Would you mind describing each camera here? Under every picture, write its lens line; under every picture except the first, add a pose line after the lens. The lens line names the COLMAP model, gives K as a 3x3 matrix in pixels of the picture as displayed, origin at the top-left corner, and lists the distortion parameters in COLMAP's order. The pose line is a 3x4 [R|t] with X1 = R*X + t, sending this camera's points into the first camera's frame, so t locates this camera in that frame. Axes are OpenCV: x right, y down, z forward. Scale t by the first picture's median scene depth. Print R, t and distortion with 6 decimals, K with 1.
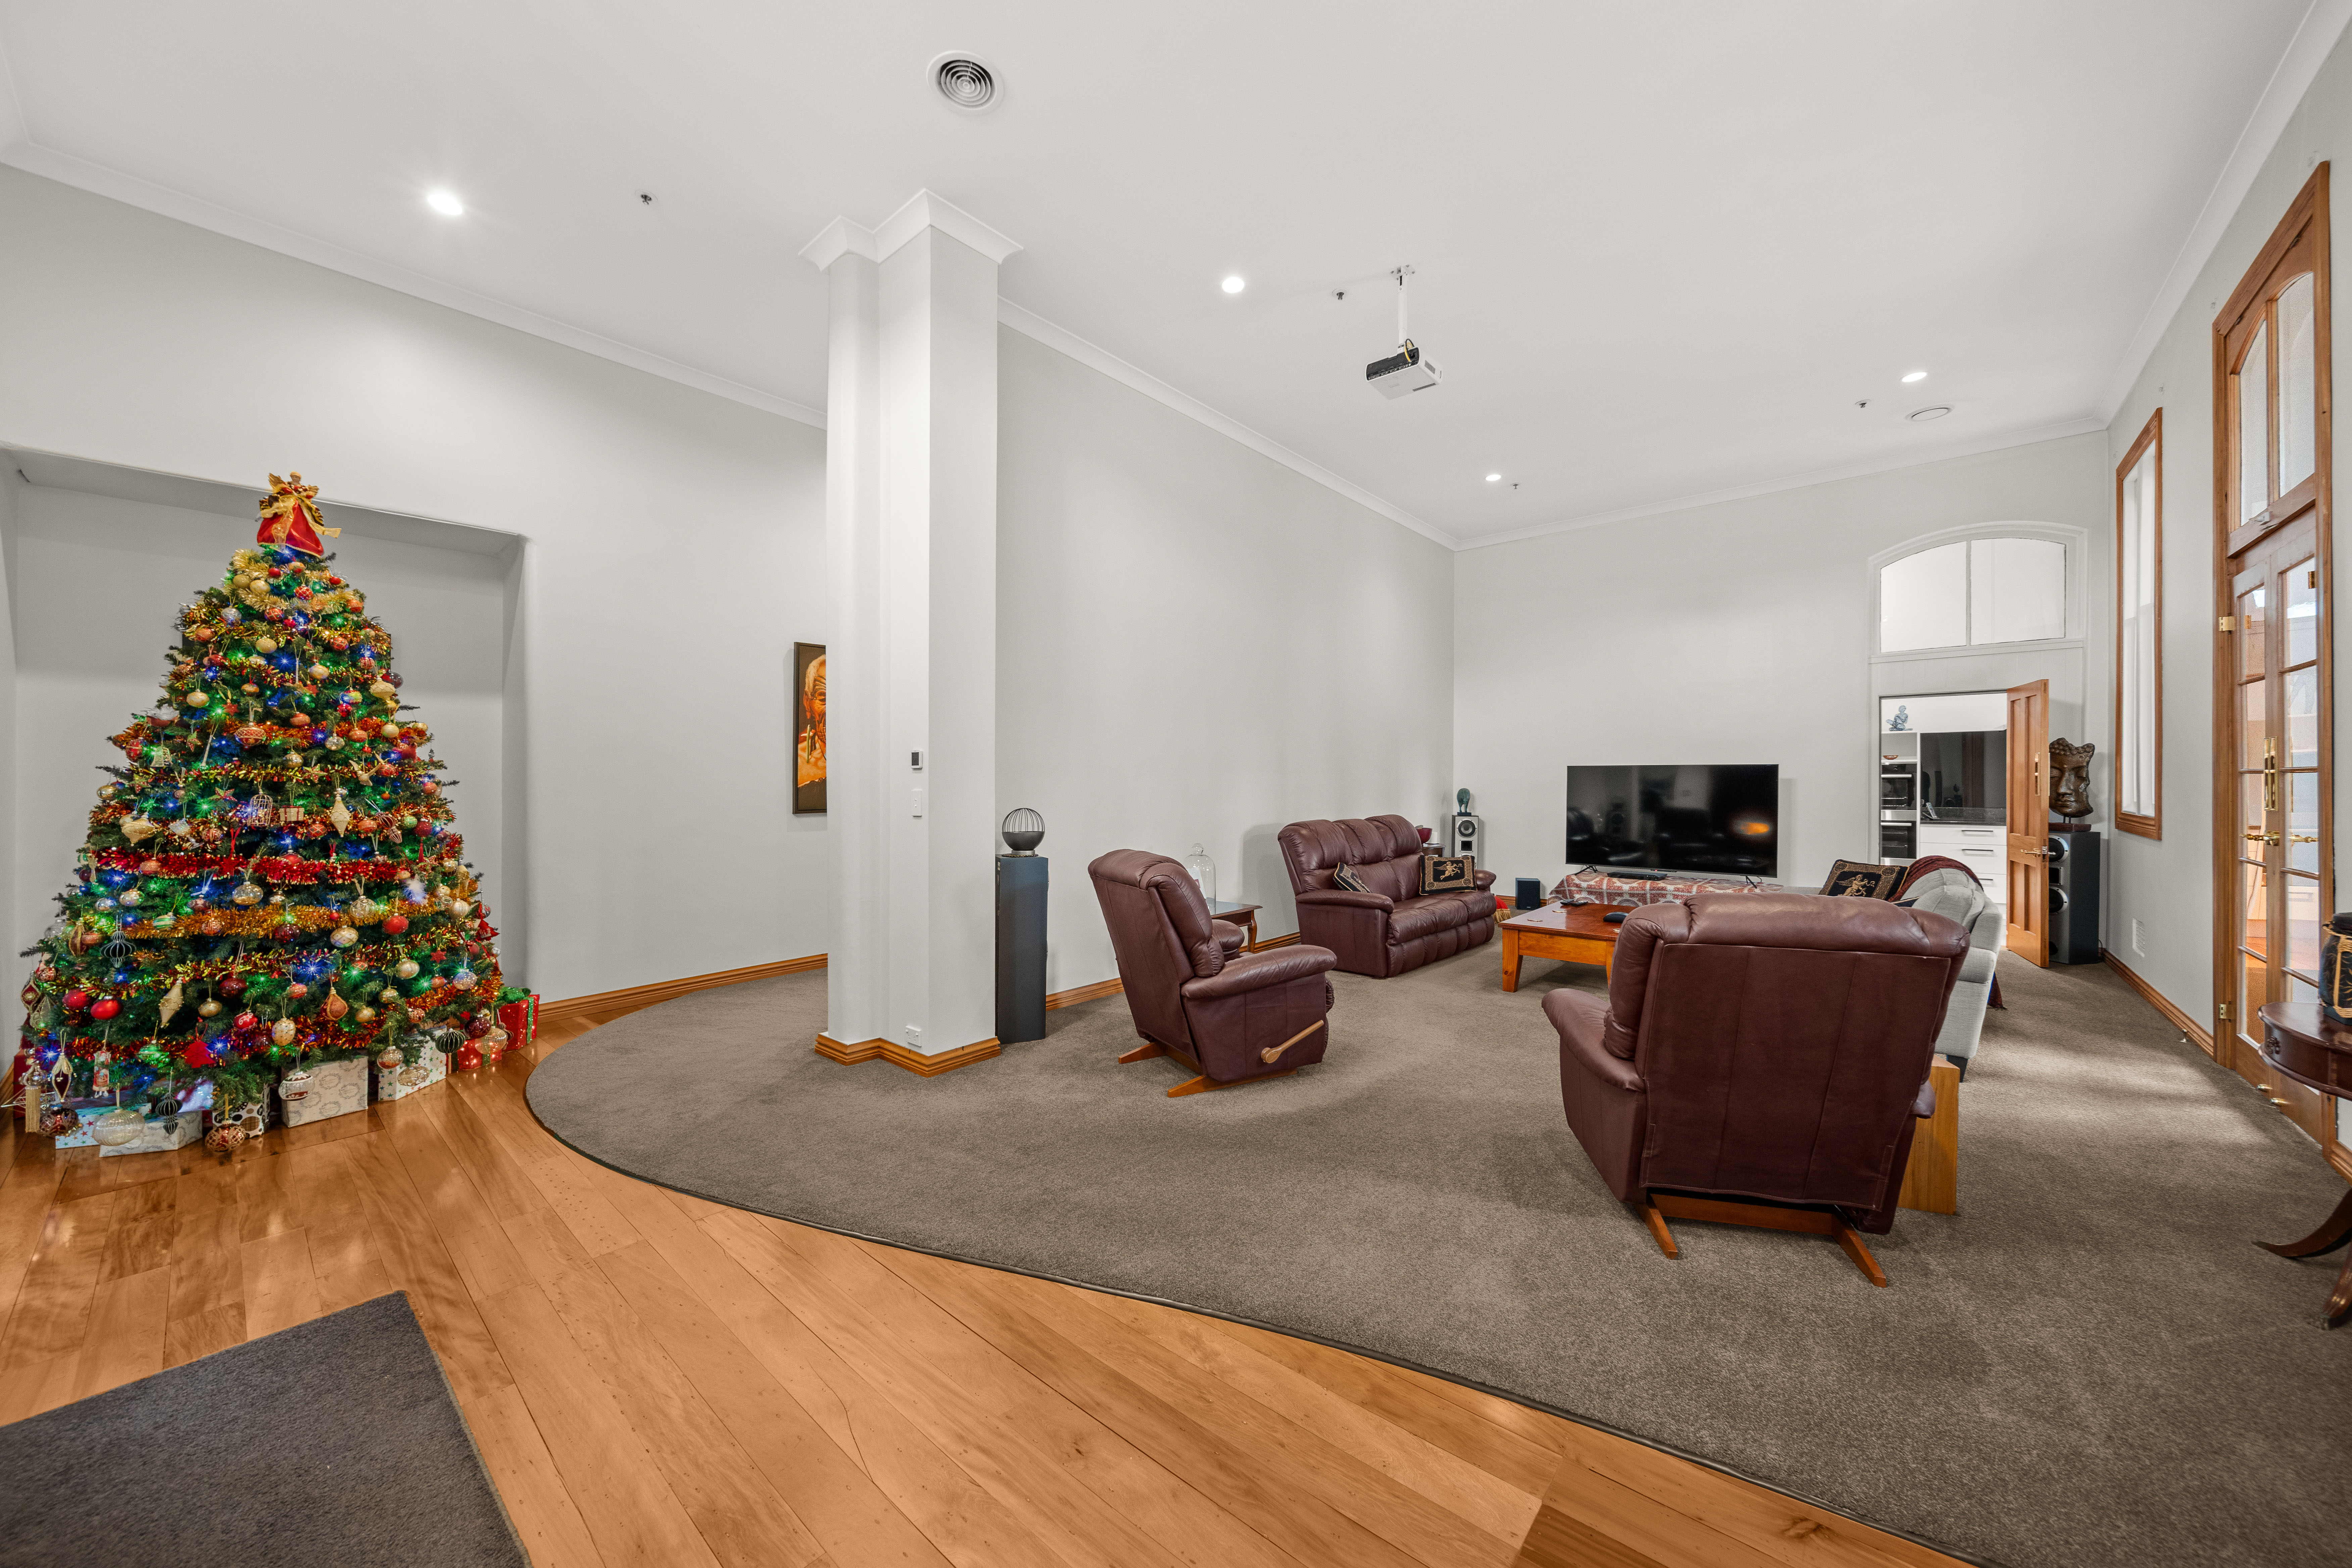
lens RADIAL K [[831.8, 0, 1176.0], [0, 831.8, 784.0], [0, 0, 1]] dist [-0.000743, 0.001683]
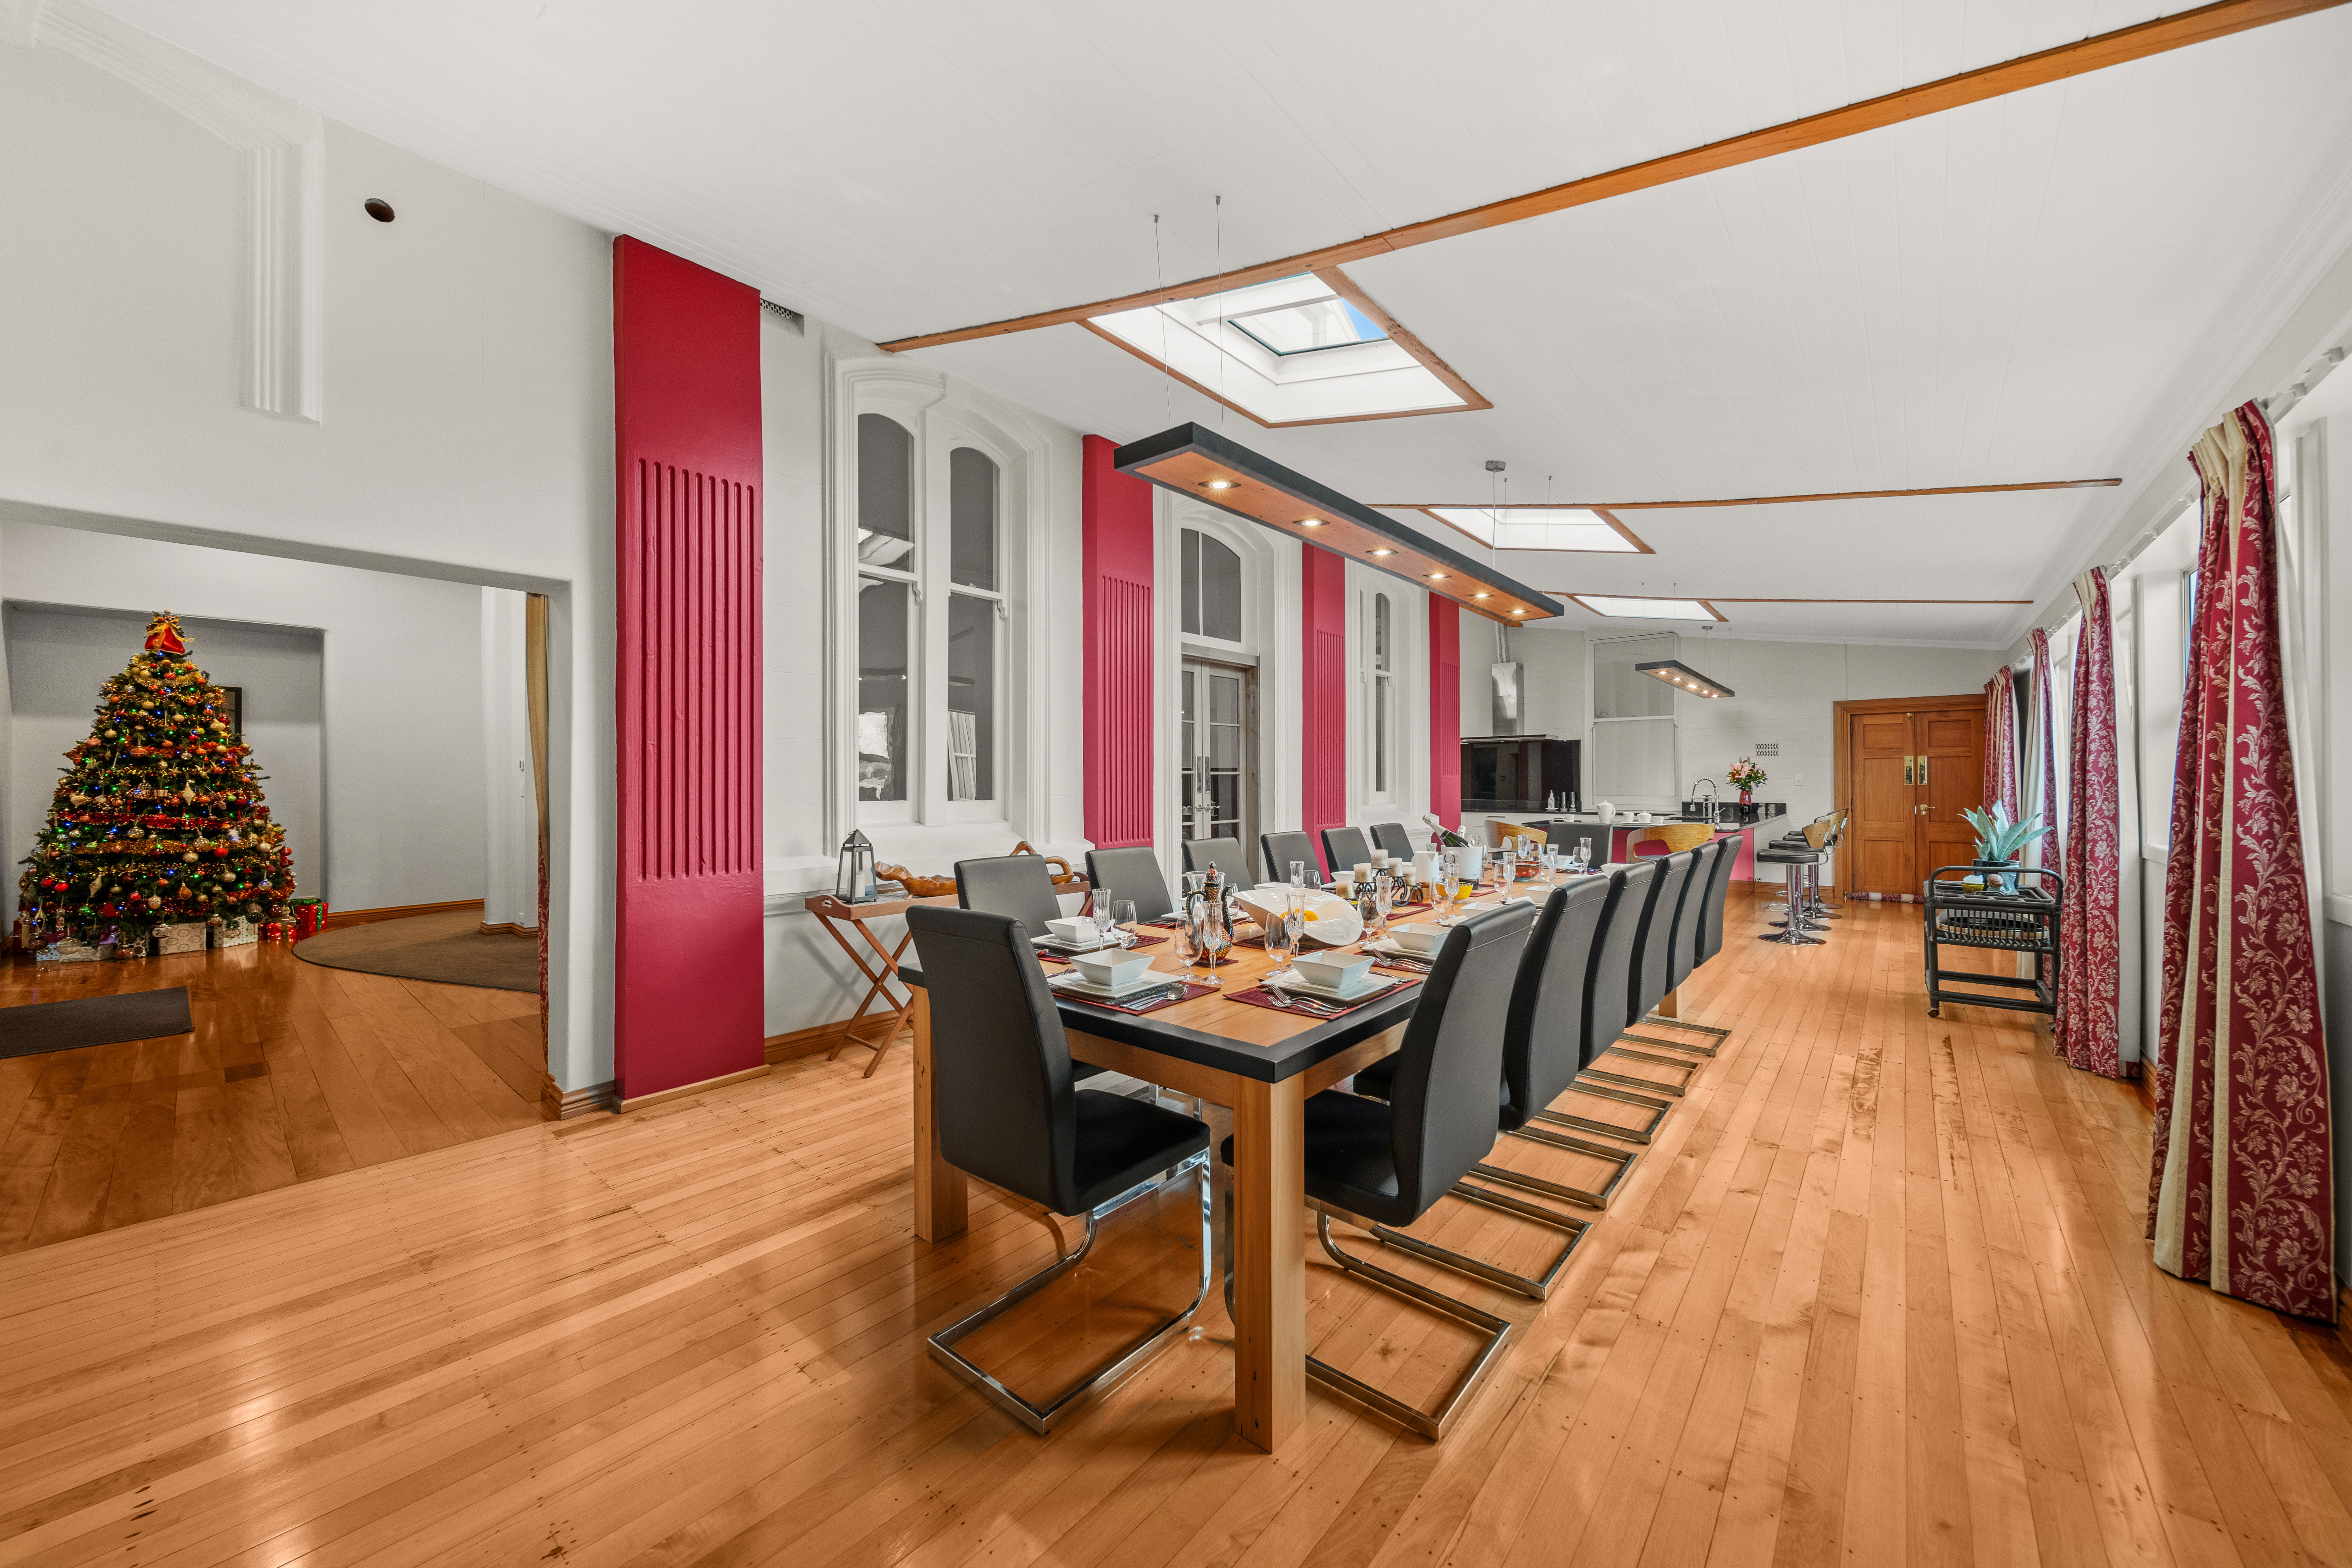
lens RADIAL K [[831.8, 0, 1176.0], [0, 831.8, 784.0], [0, 0, 1]] dist [-0.000743, 0.001683]
pose [[0.999804, -0.002111, 0.019663, 1.222373], [0.002123, 0.999998, -0.000583, 0.020761], [-0.019662, 0.000625, 0.999806, -0.955991]]
